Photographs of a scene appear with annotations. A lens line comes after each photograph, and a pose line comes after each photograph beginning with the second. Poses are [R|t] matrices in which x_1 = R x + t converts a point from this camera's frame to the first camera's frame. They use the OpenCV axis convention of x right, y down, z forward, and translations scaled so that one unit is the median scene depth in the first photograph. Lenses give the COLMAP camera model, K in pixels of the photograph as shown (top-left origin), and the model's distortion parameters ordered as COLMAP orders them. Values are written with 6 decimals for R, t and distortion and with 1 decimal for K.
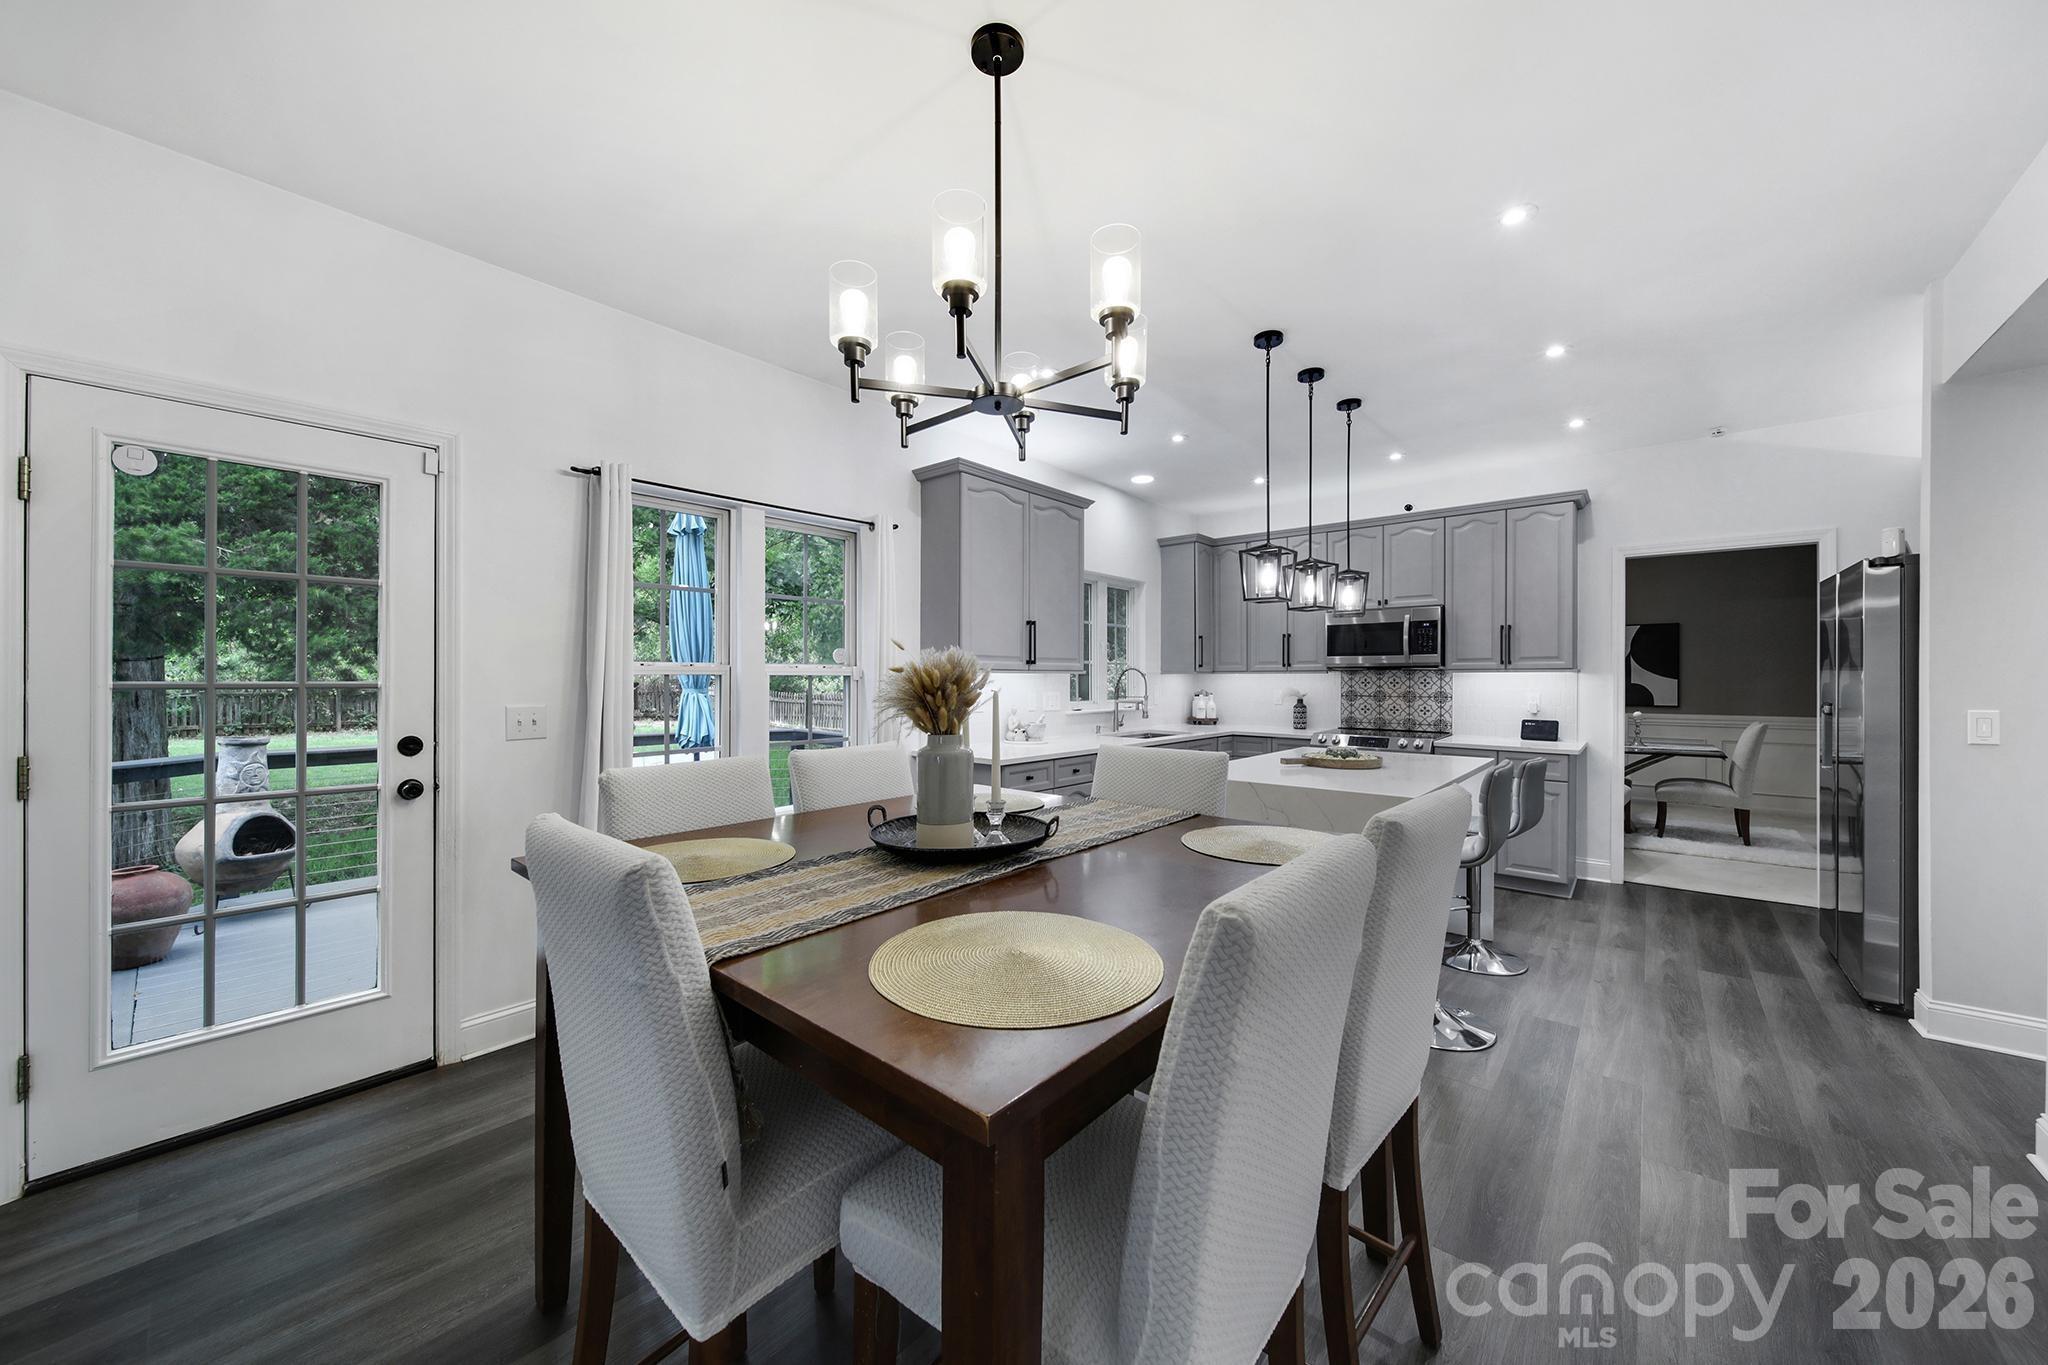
lens RADIAL K [[725.2, 0, 1022.6], [0, 725.2, 681.4], [0, 0, 1]] dist [-0.003104, -0.000756]
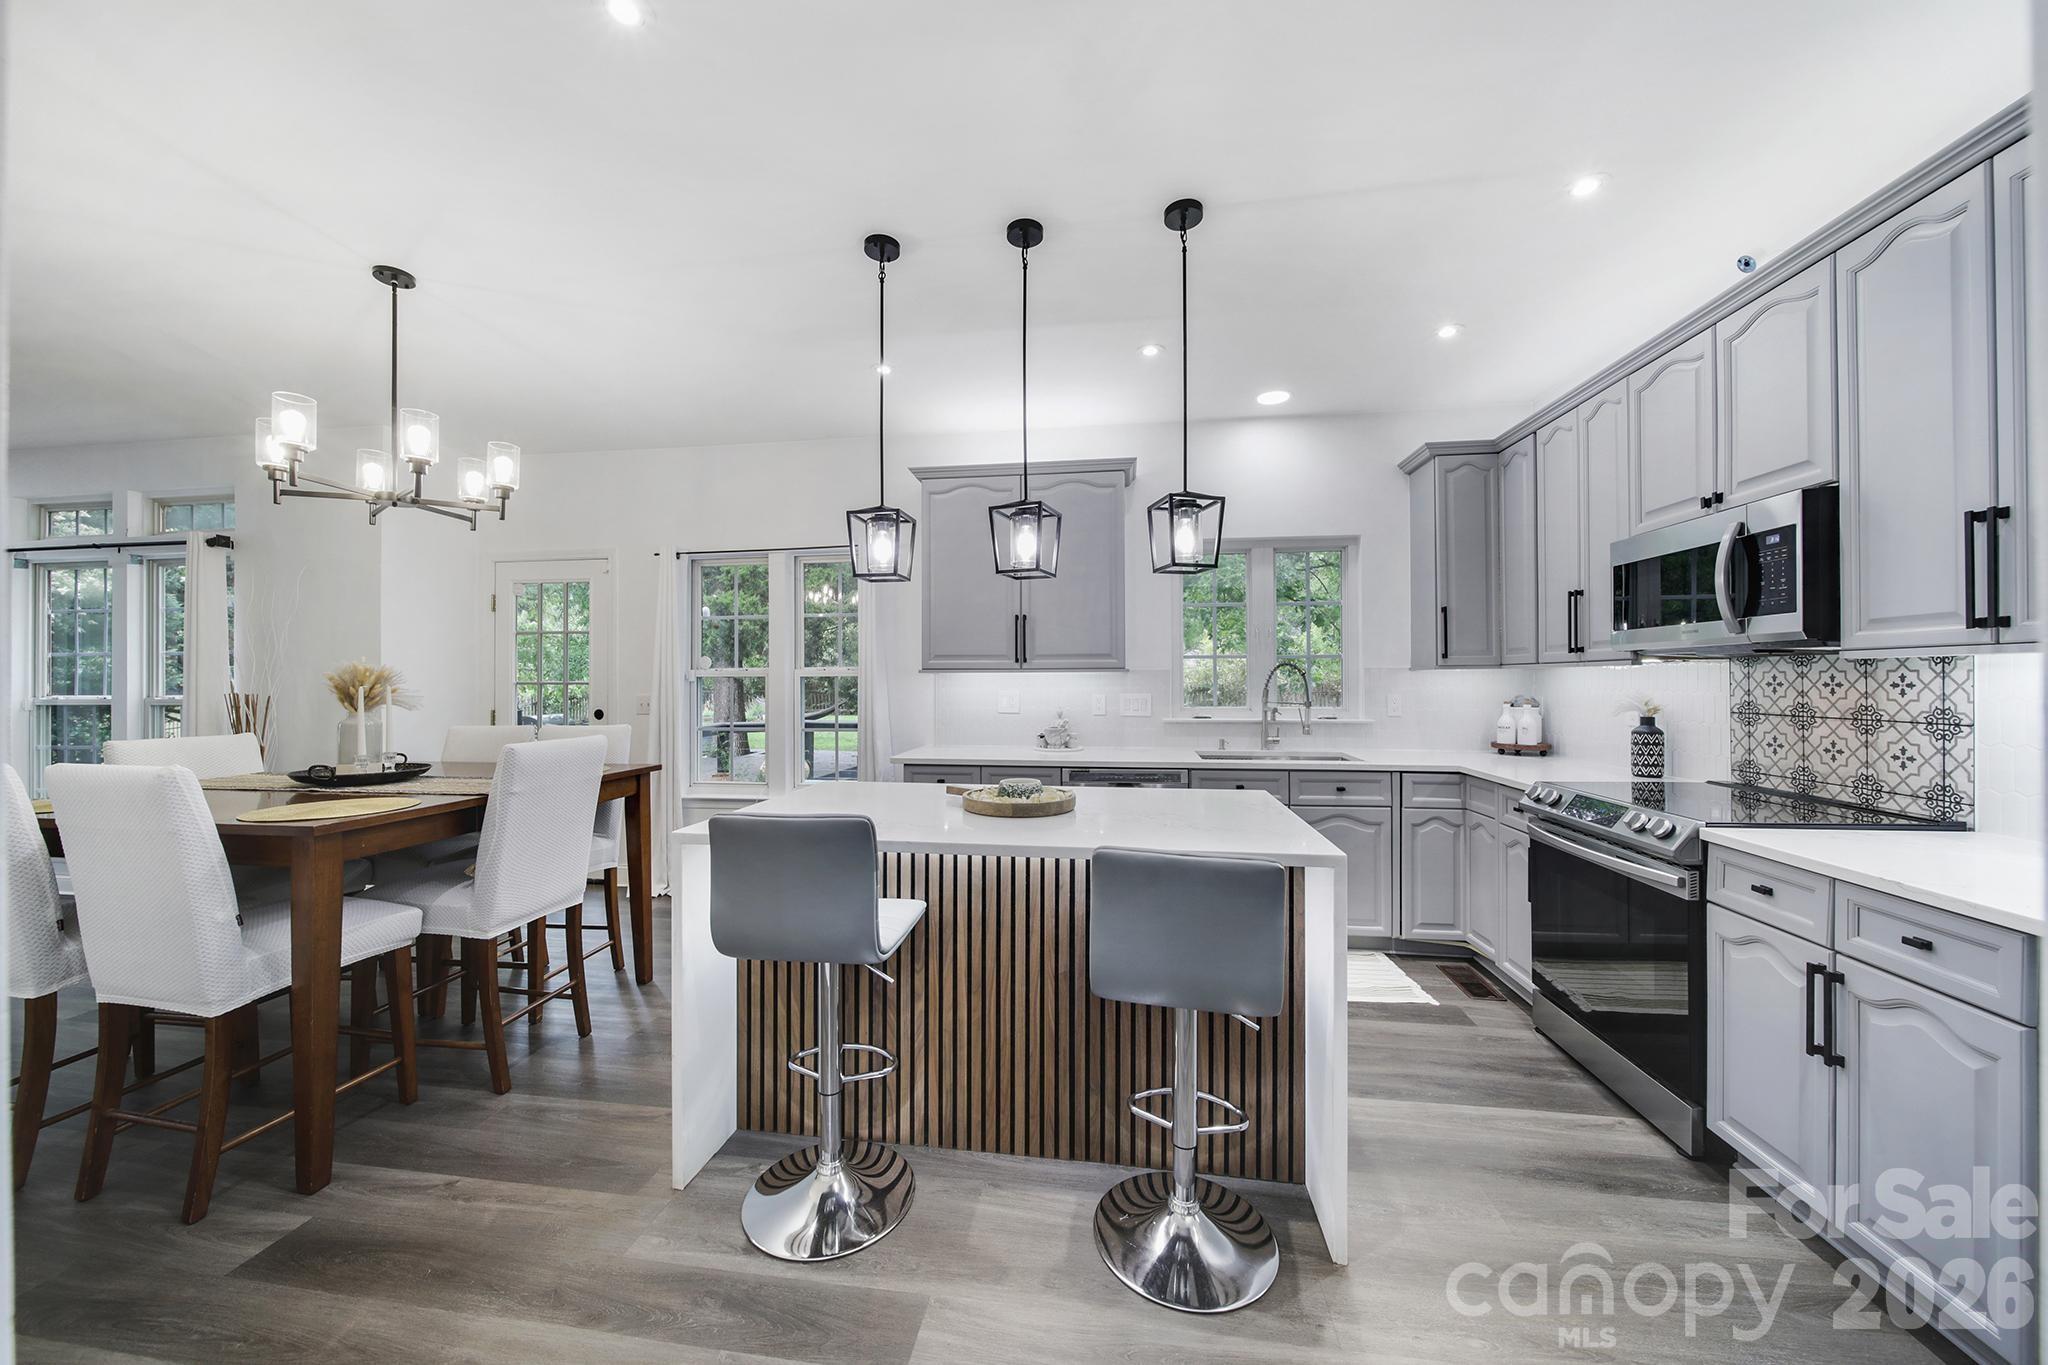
lens RADIAL K [[725.2, 0, 1018.8], [0, 725.2, 680.9], [0, 0, 1]] dist [-0.003104, -0.000756]
pose [[0.538155, -0.001610, -0.842844, 0.678561], [0.000303, 0.999998, -0.001716, 0.000546], [0.842846, 0.000668, 0.538155, 0.438663]]
